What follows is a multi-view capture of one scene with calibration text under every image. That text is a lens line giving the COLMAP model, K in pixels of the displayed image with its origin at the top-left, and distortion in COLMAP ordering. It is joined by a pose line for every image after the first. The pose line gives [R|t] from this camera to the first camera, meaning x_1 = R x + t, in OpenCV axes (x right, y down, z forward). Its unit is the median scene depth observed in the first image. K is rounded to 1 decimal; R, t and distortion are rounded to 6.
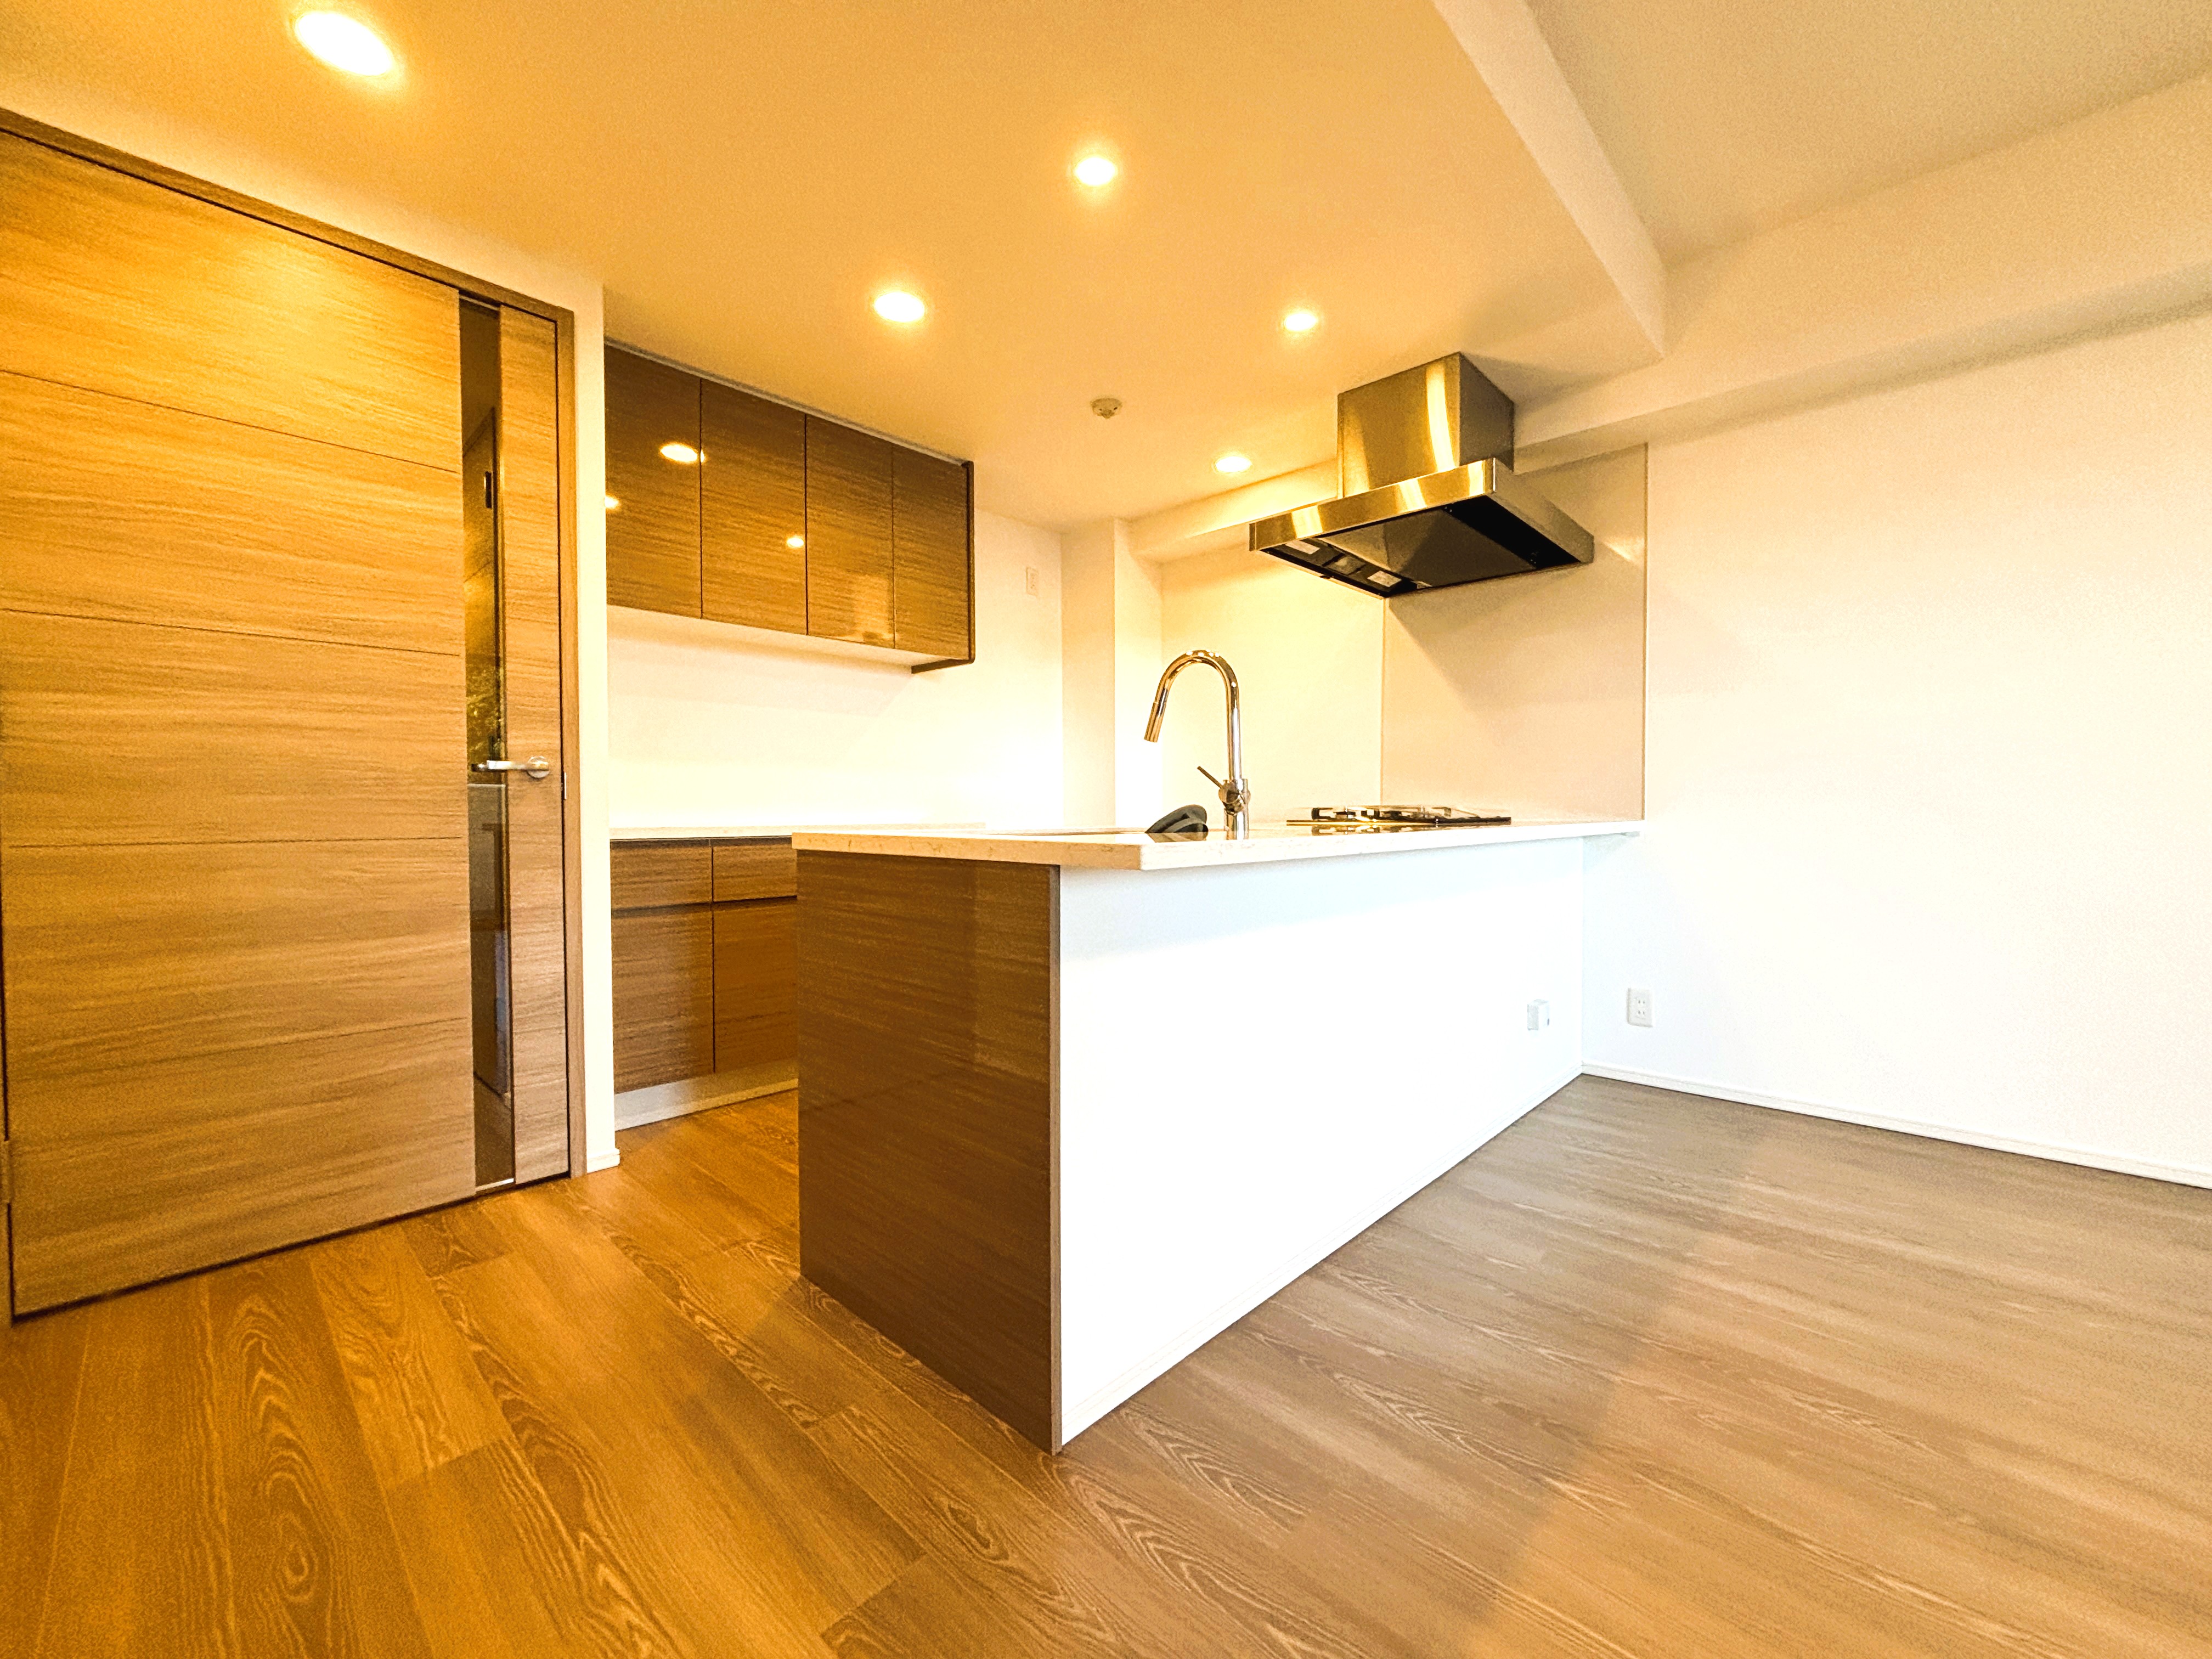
lens RADIAL K [[889.5, 0, 1106.0], [0, 889.5, 829.5], [0, 0, 1]] dist [-0.000527, -0.000090]
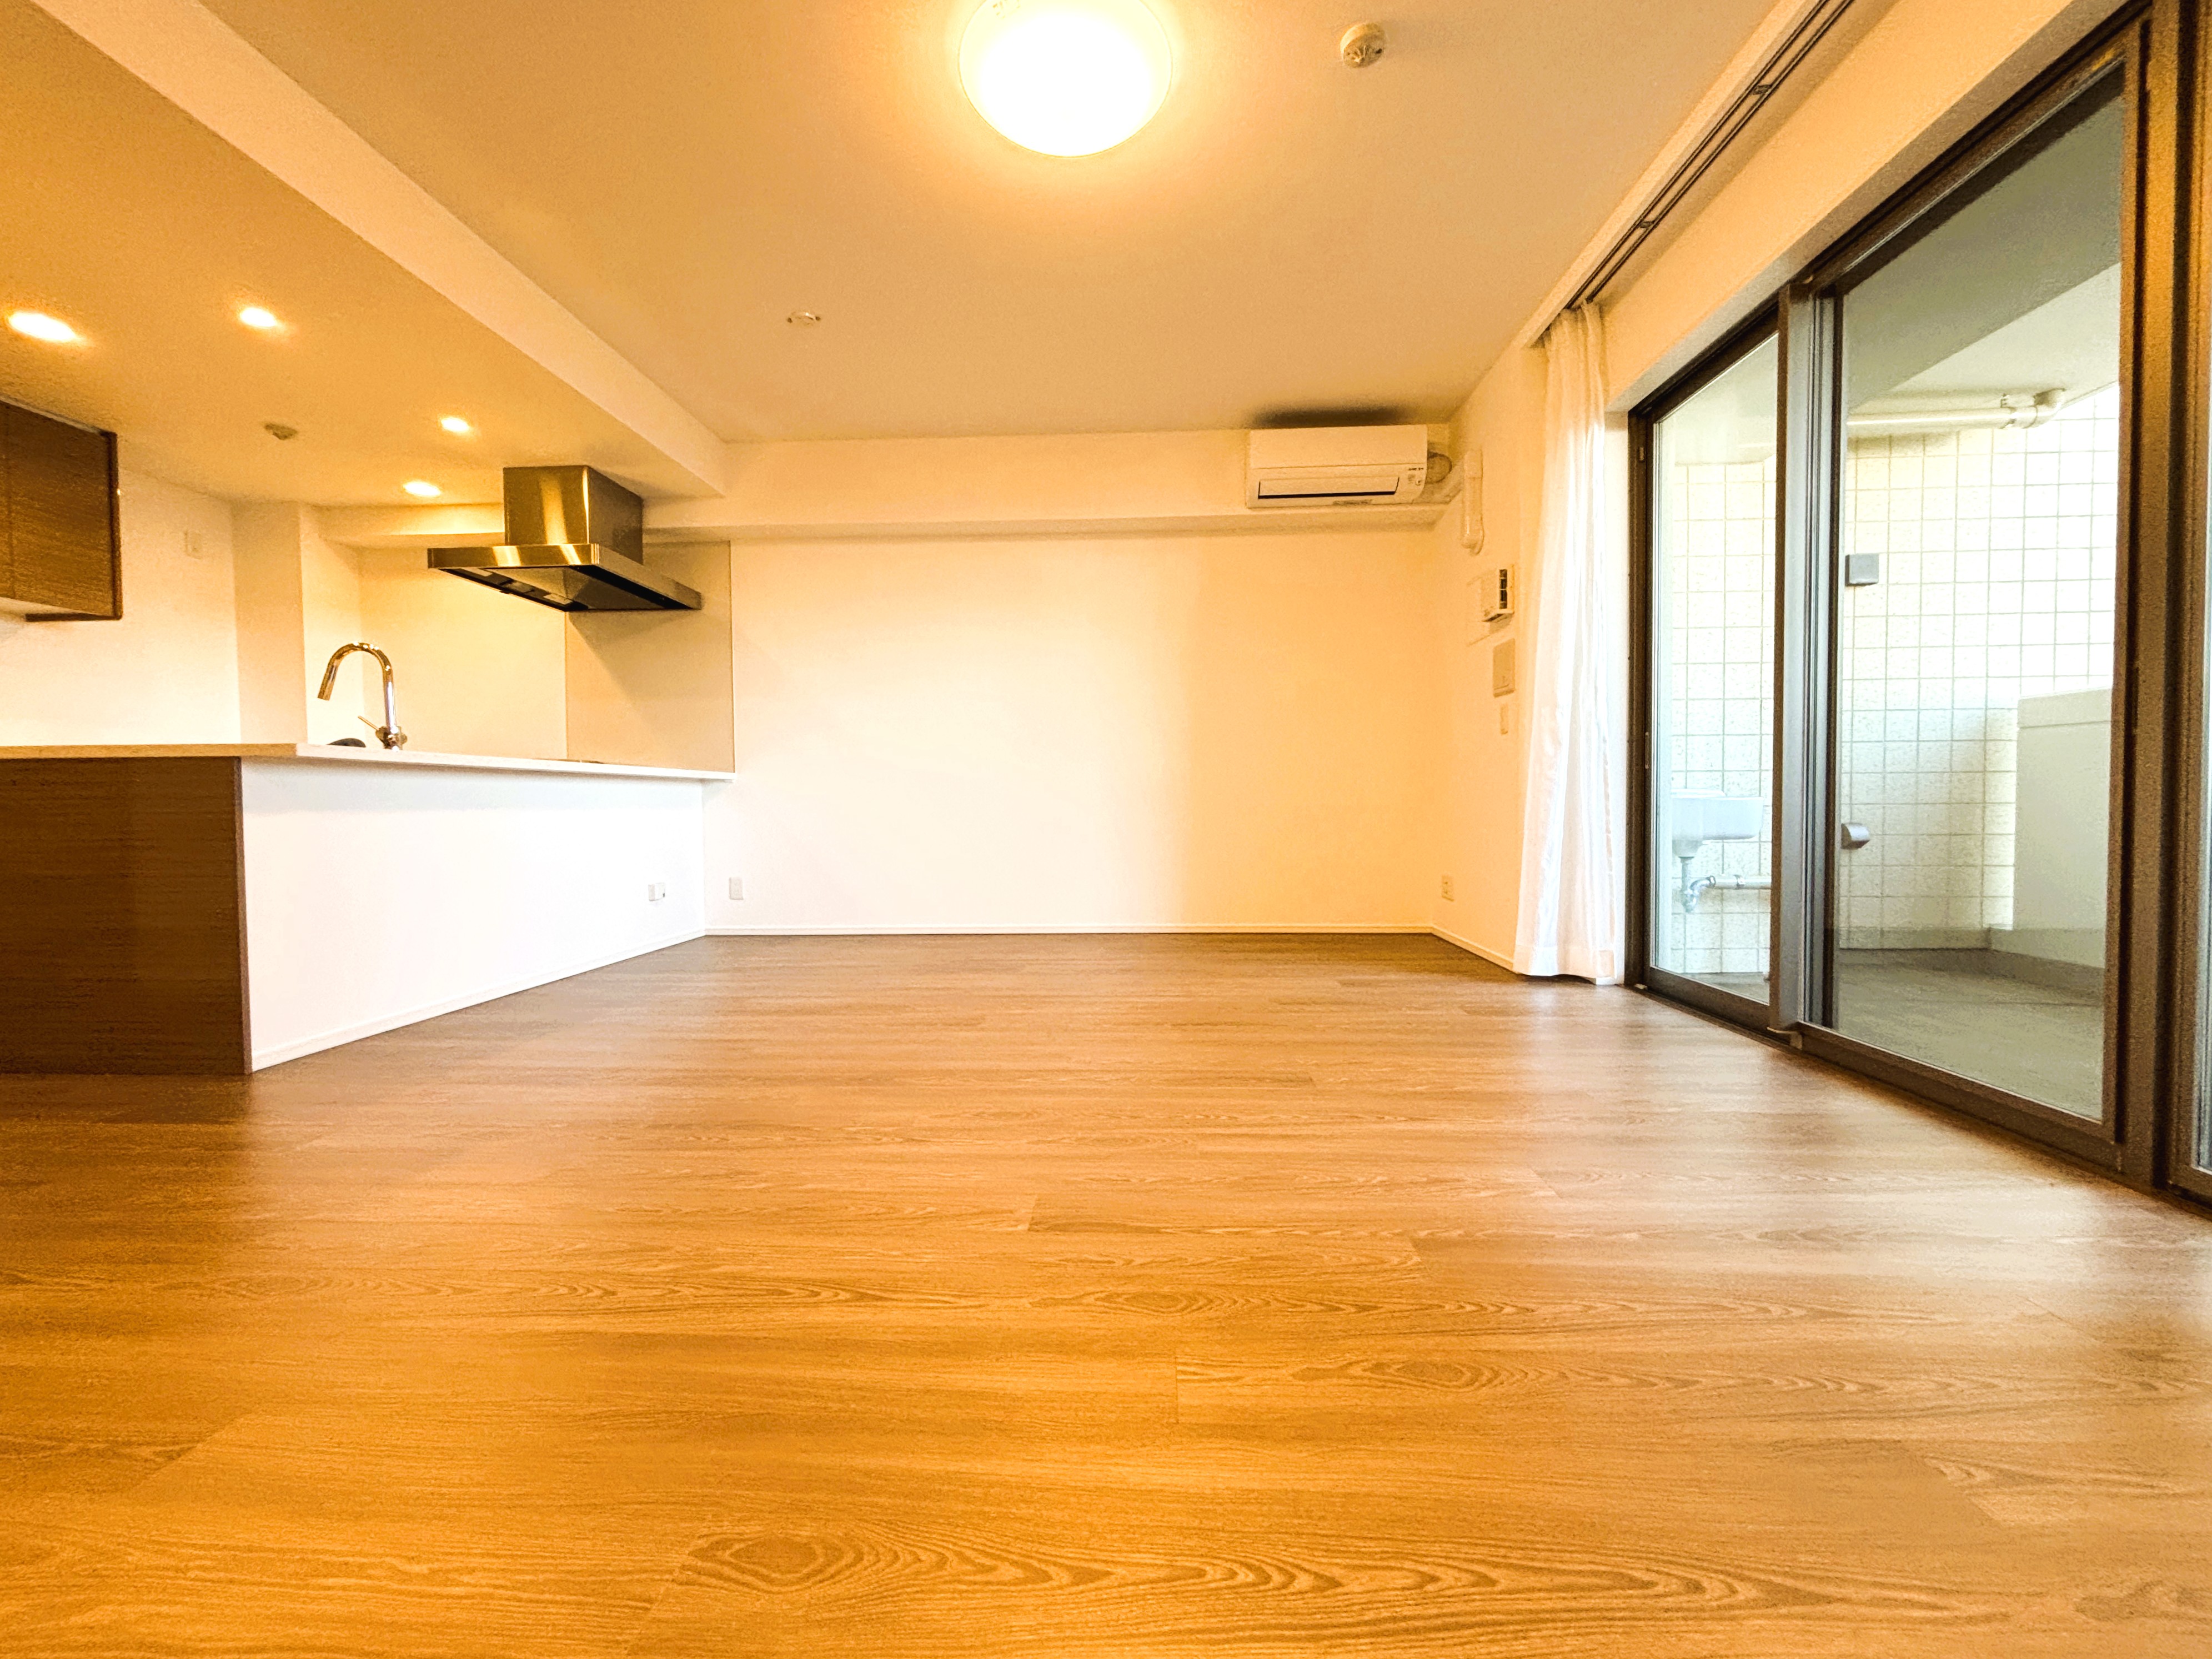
lens RADIAL K [[918.5, 0, 1099.5], [0, 918.5, 821.7], [0, 0, 1]] dist [0.000142, 0.007243]
pose [[0.764129, -0.016910, 0.644841, 0.031956], [0.021310, 0.999772, 0.000966, 0.093912], [-0.644711, 0.013004, 0.764316, -0.729336]]
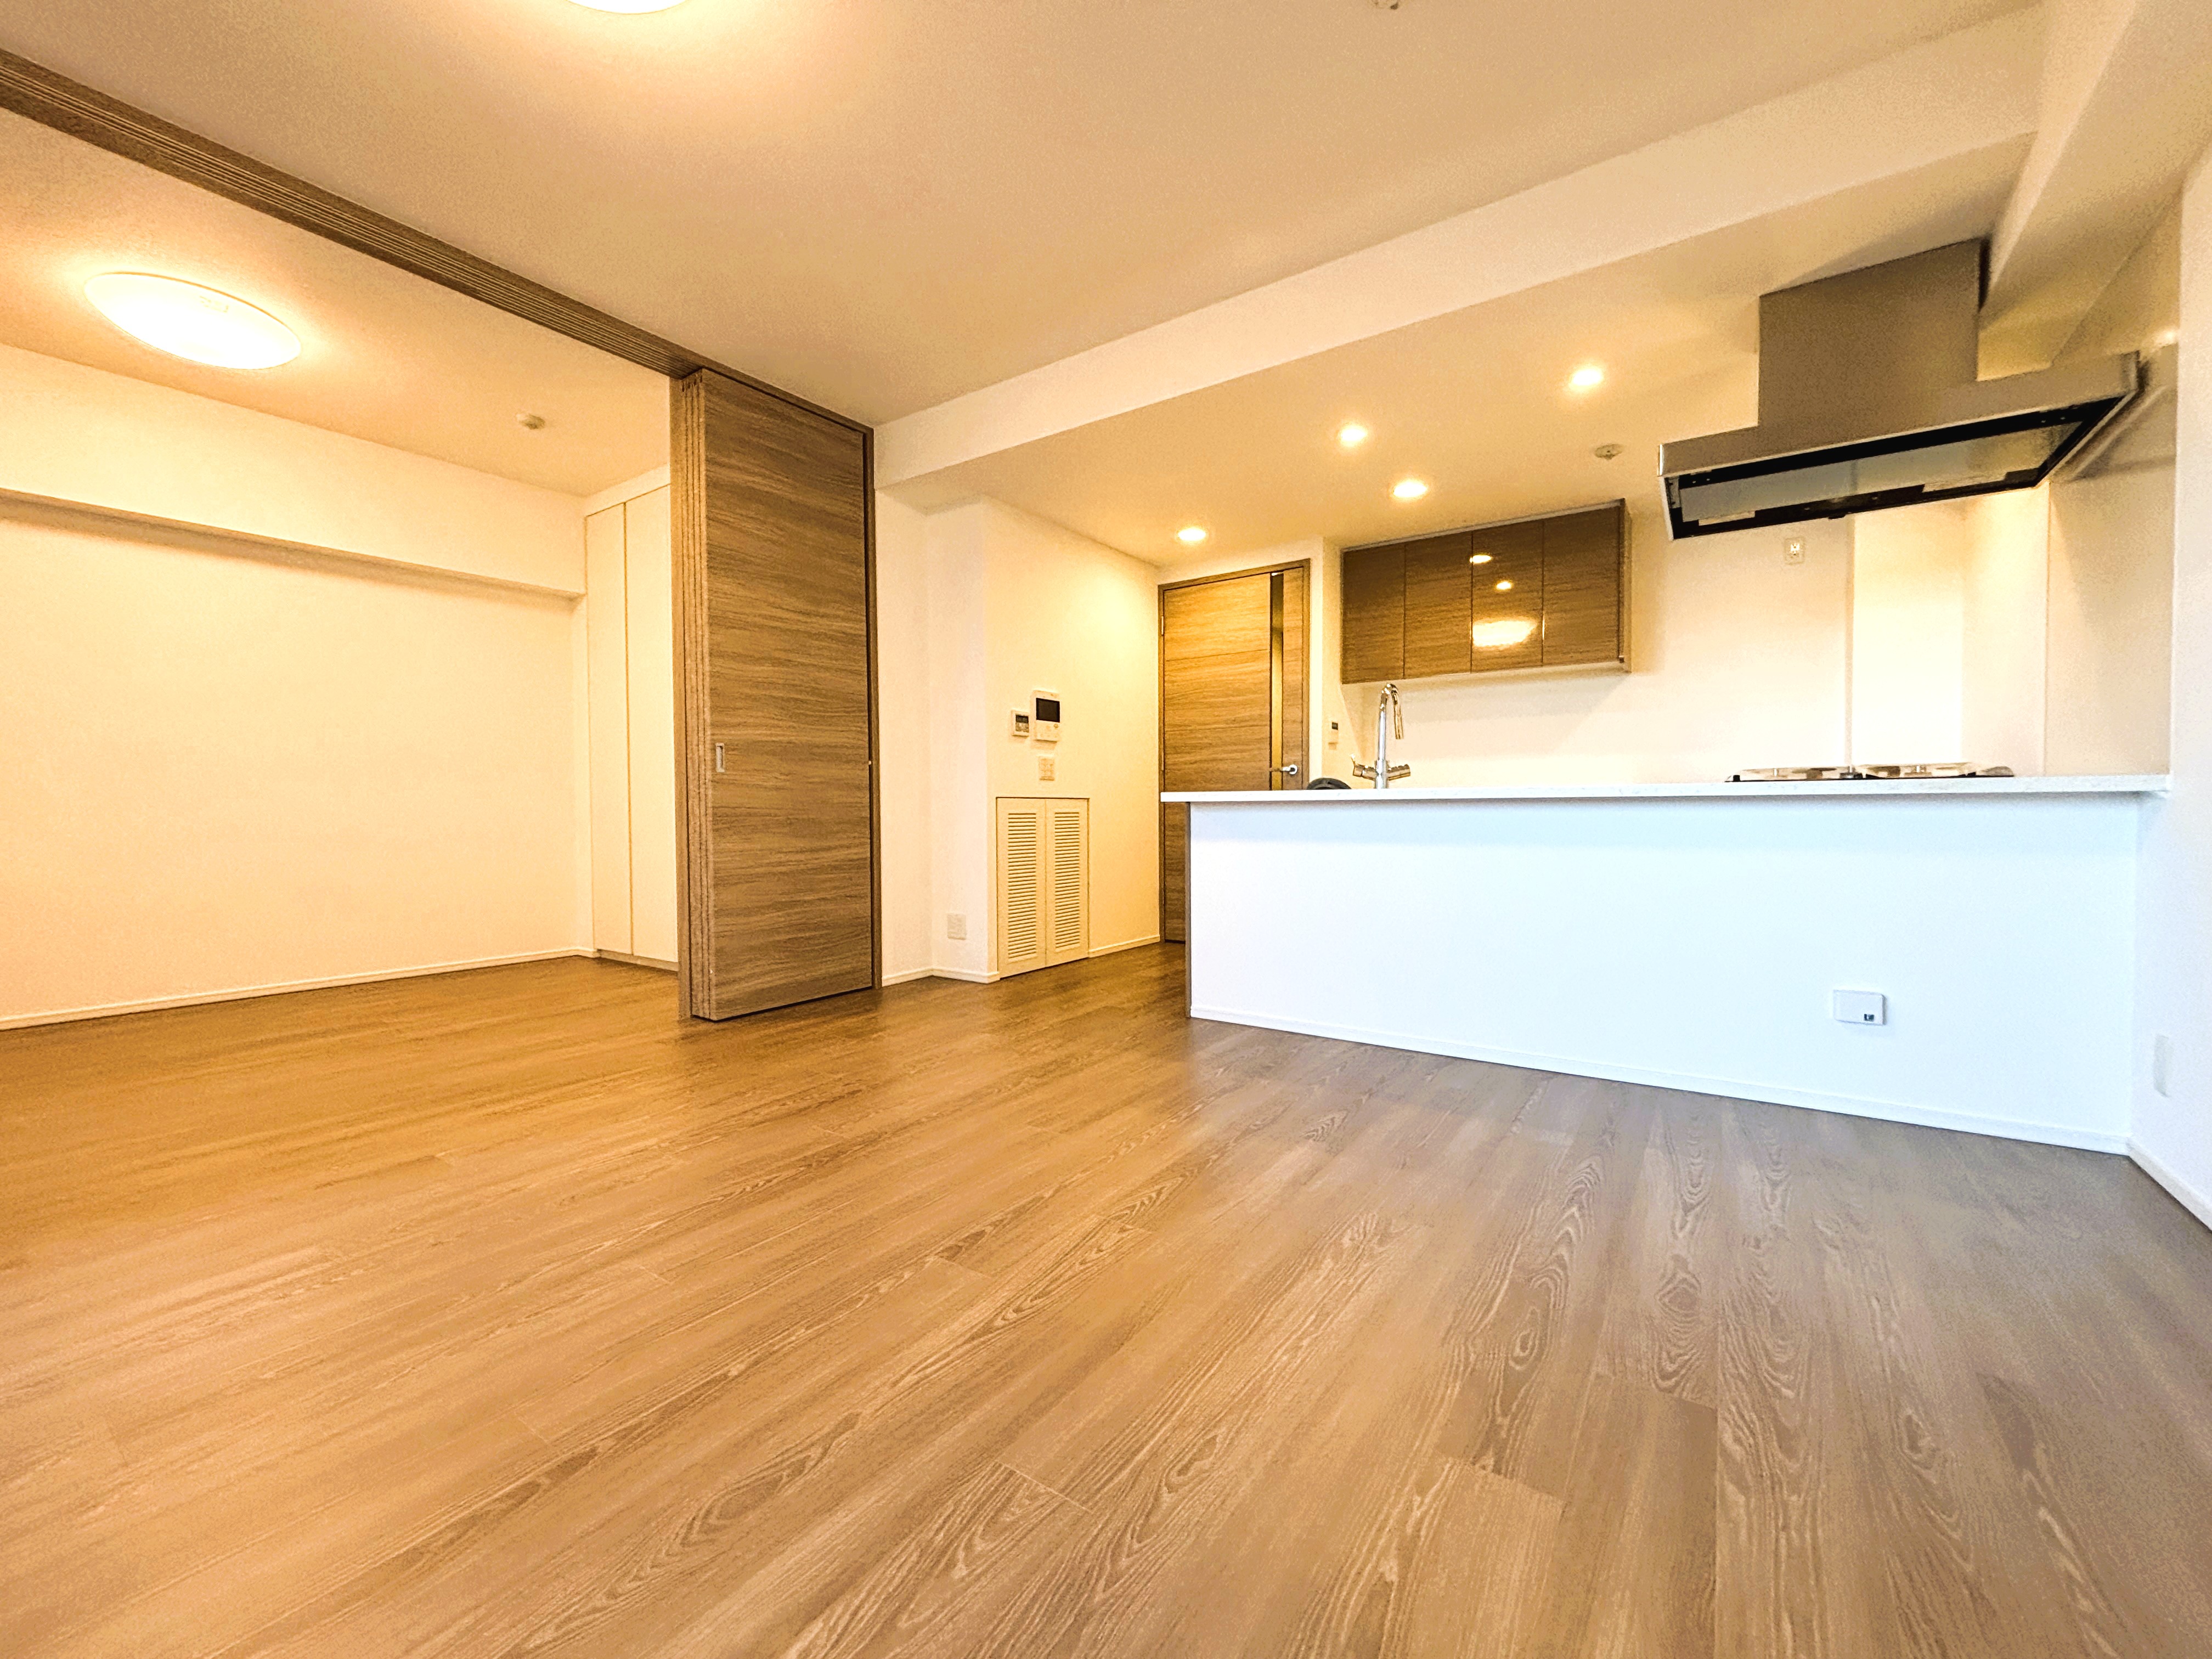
lens RADIAL K [[889.5, 0, 1106.0], [0, 889.5, 829.5], [0, 0, 1]] dist [-0.000527, -0.000090]
pose [[0.145372, 0.026401, -0.989025, 1.153844], [-0.017236, 0.999560, 0.024148, 0.028177], [0.989227, 0.013536, 0.145763, 0.153663]]
